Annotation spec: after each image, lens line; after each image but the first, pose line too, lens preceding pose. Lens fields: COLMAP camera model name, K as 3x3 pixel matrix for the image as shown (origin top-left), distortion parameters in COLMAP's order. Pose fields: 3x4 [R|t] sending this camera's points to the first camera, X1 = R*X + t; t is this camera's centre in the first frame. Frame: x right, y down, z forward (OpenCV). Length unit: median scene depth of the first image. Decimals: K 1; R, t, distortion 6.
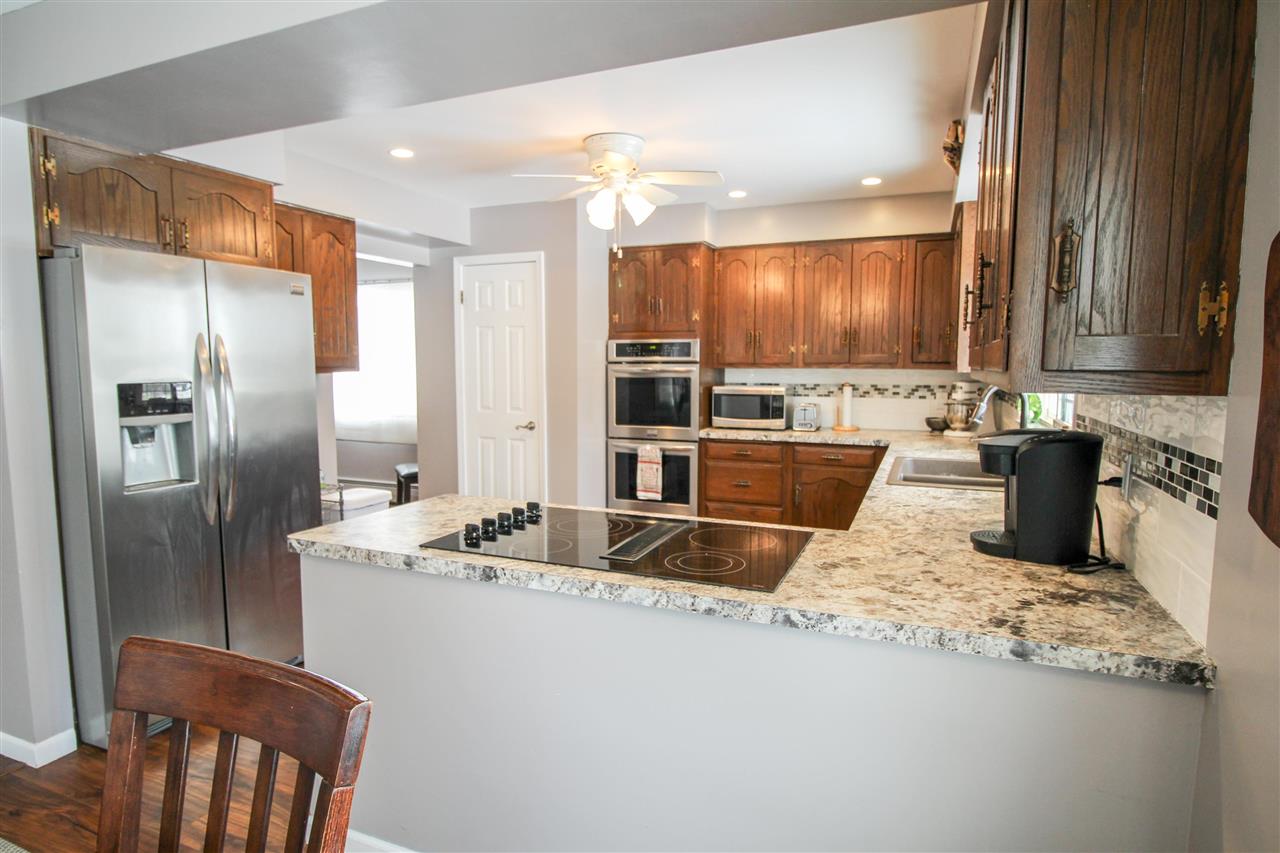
lens RADIAL K [[689.0, 0, 639.2], [0, 689.0, 429.1], [0, 0, 1]] dist [-0.000649, -0.001198]
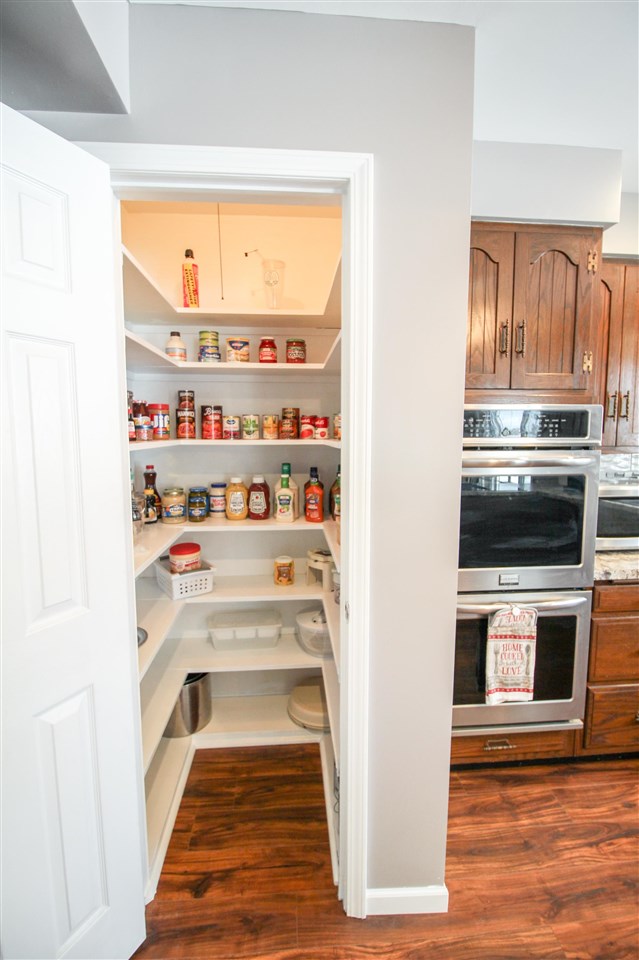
lens RADIAL K [[463.5, 0, 319.3], [0, 463.5, 474.5], [0, 0, 1]] dist [-0.020553, -0.002047]
pose [[0.891936, -0.040261, 0.450365, -0.277710], [0.045504, 0.998964, -0.000814, -0.084031], [-0.449866, 0.021220, 0.892844, 0.766256]]
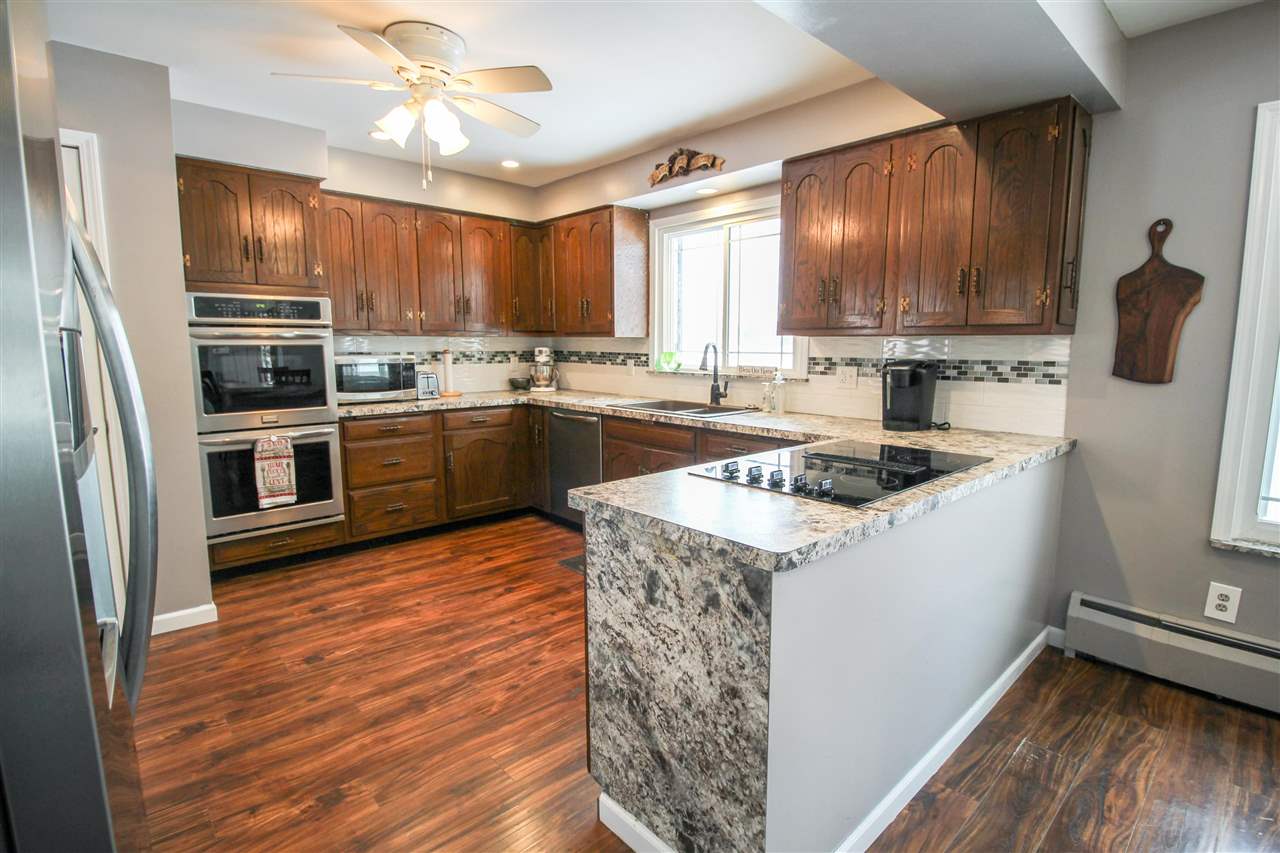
lens RADIAL K [[618.0, 0, 676.3], [0, 618.0, 424.5], [0, 0, 1]] dist [-0.020553, -0.002047]
pose [[0.378821, -0.119426, 0.917732, -0.444294], [0.085436, 0.991917, 0.093813, -0.013721], [-0.921518, 0.042869, 0.385962, 0.335448]]
